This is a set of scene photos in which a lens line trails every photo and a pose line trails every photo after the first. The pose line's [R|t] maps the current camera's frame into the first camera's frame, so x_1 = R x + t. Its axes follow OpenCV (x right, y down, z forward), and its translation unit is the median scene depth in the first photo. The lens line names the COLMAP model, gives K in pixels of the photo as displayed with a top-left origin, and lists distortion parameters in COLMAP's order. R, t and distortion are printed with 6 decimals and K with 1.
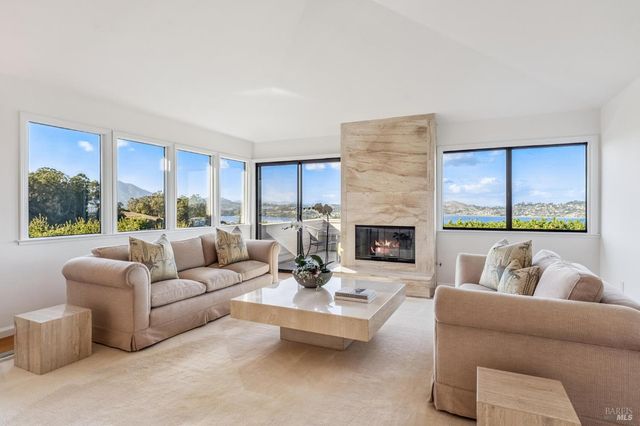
lens RADIAL K [[343.7, 0, 315.1], [0, 343.7, 209.6], [0, 0, 1]] dist [0.007762, 0.000785]
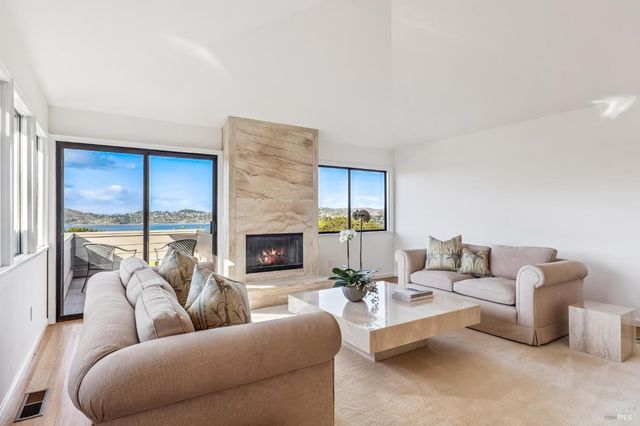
lens RADIAL K [[343.7, 0, 316.1], [0, 343.7, 213.0], [0, 0, 1]] dist [0.007762, 0.000785]
pose [[0.525436, -0.000606, 0.850833, -0.565235], [0.011834, 0.999908, -0.006596, -0.003604], [-0.850751, 0.013534, 0.525395, 0.400711]]
